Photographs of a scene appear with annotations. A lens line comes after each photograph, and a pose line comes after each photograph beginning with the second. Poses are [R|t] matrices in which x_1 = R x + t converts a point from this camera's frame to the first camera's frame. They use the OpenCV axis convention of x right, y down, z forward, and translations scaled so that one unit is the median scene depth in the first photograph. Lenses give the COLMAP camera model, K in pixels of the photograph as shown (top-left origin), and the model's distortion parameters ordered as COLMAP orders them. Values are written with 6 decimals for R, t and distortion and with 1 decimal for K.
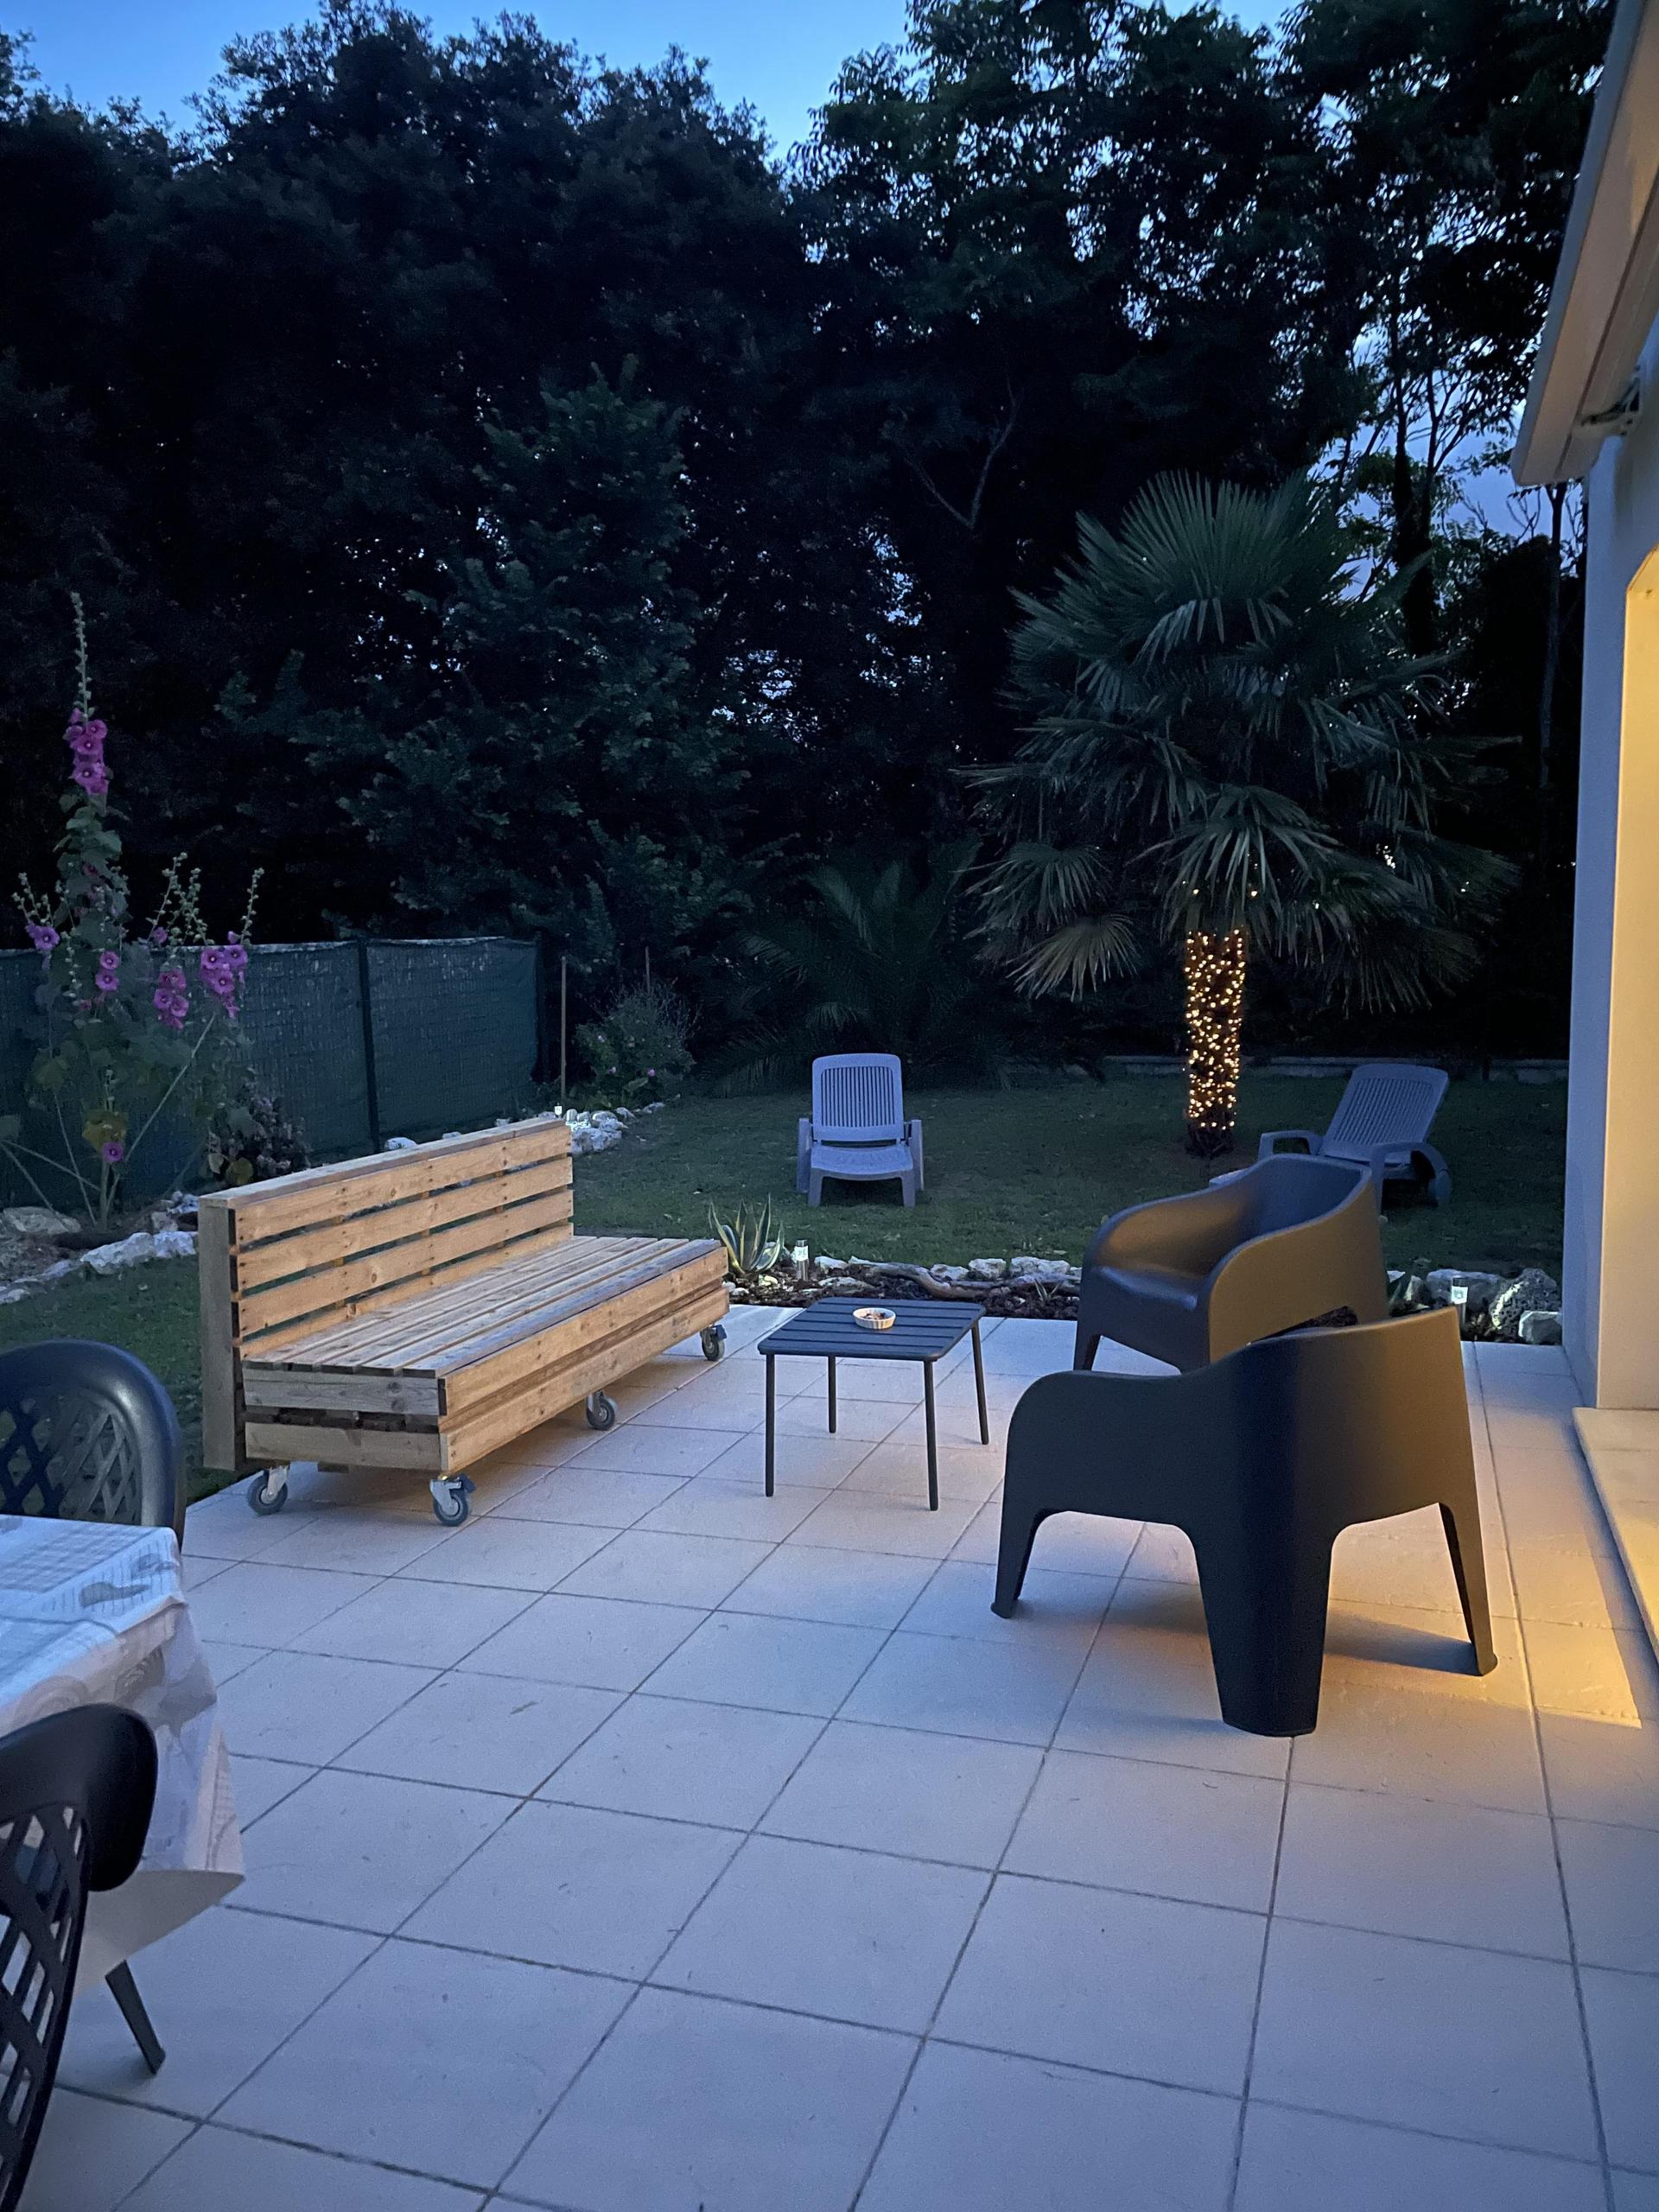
lens RADIAL K [[1687.0, 0, 816.3], [0, 1687.0, 1100.4], [0, 0, 1]] dist [0.092511, 0.000506]
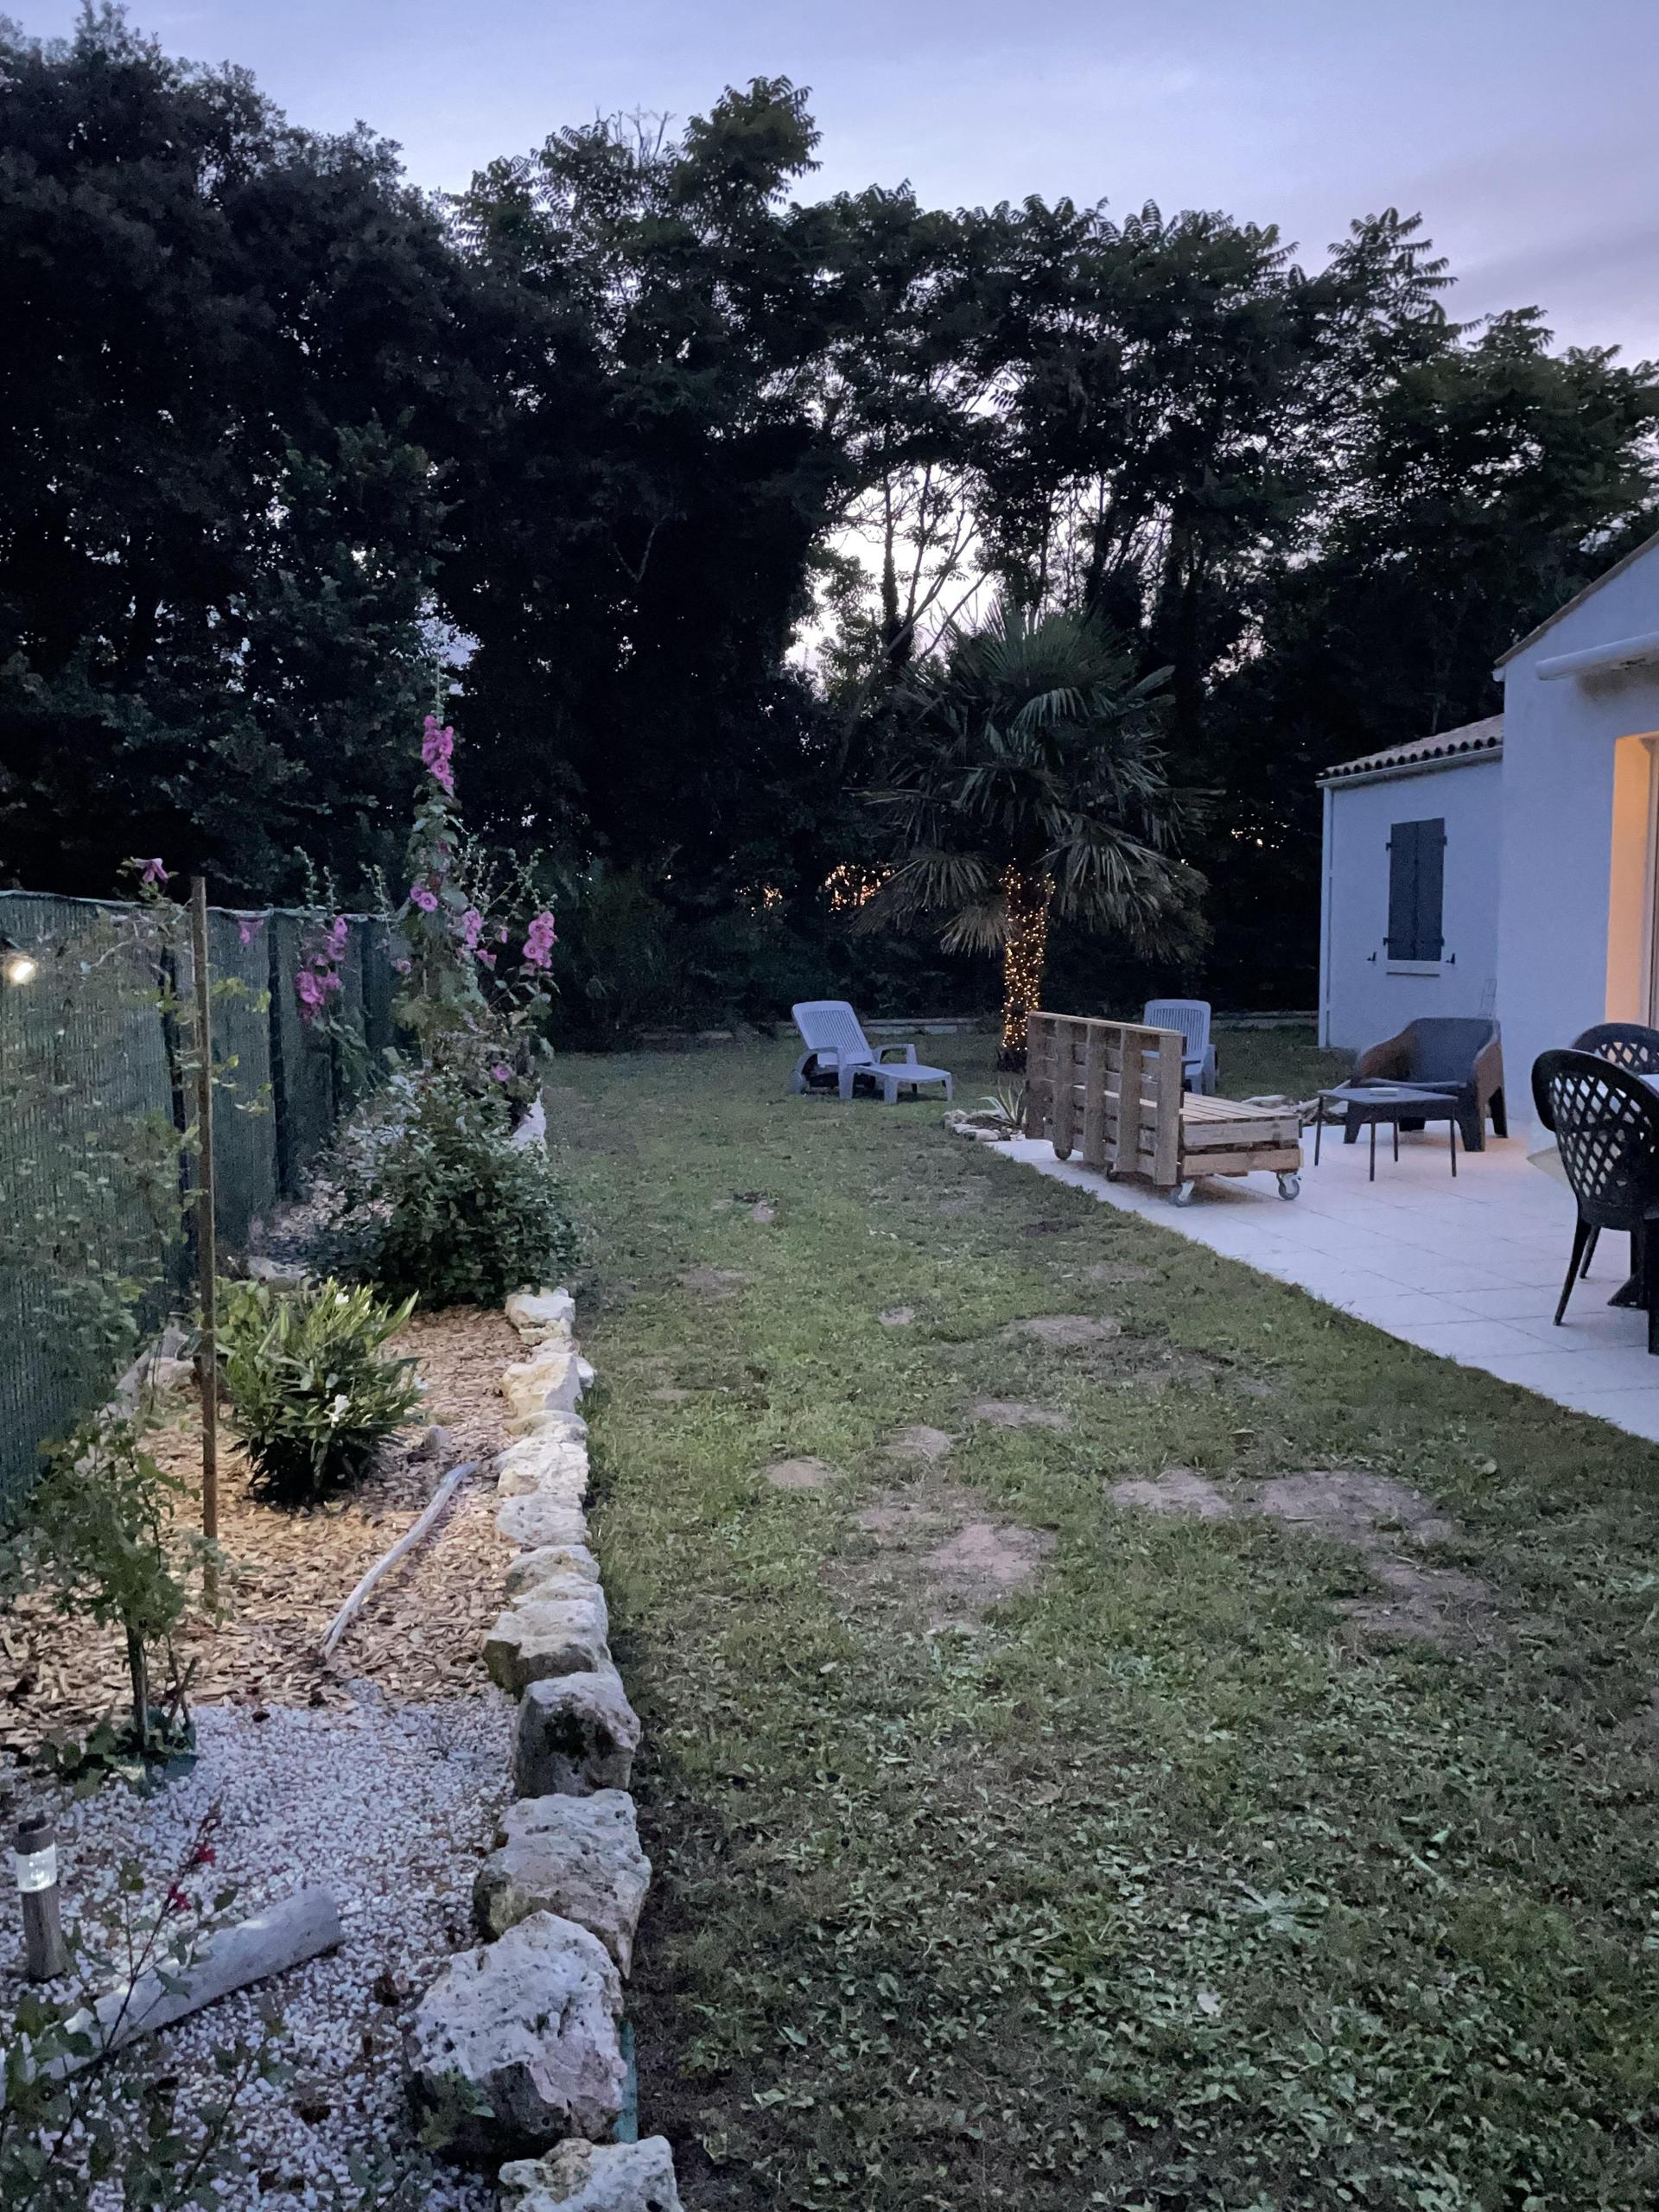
lens RADIAL K [[1687.0, 0, 816.3], [0, 1687.0, 1100.4], [0, 0, 1]] dist [0.092511, 0.000506]
pose [[0.863271, -0.044472, 0.502778, -0.470910], [0.046062, 0.998896, 0.009265, 0.027535], [-0.502635, 0.015161, 0.864366, -0.113551]]
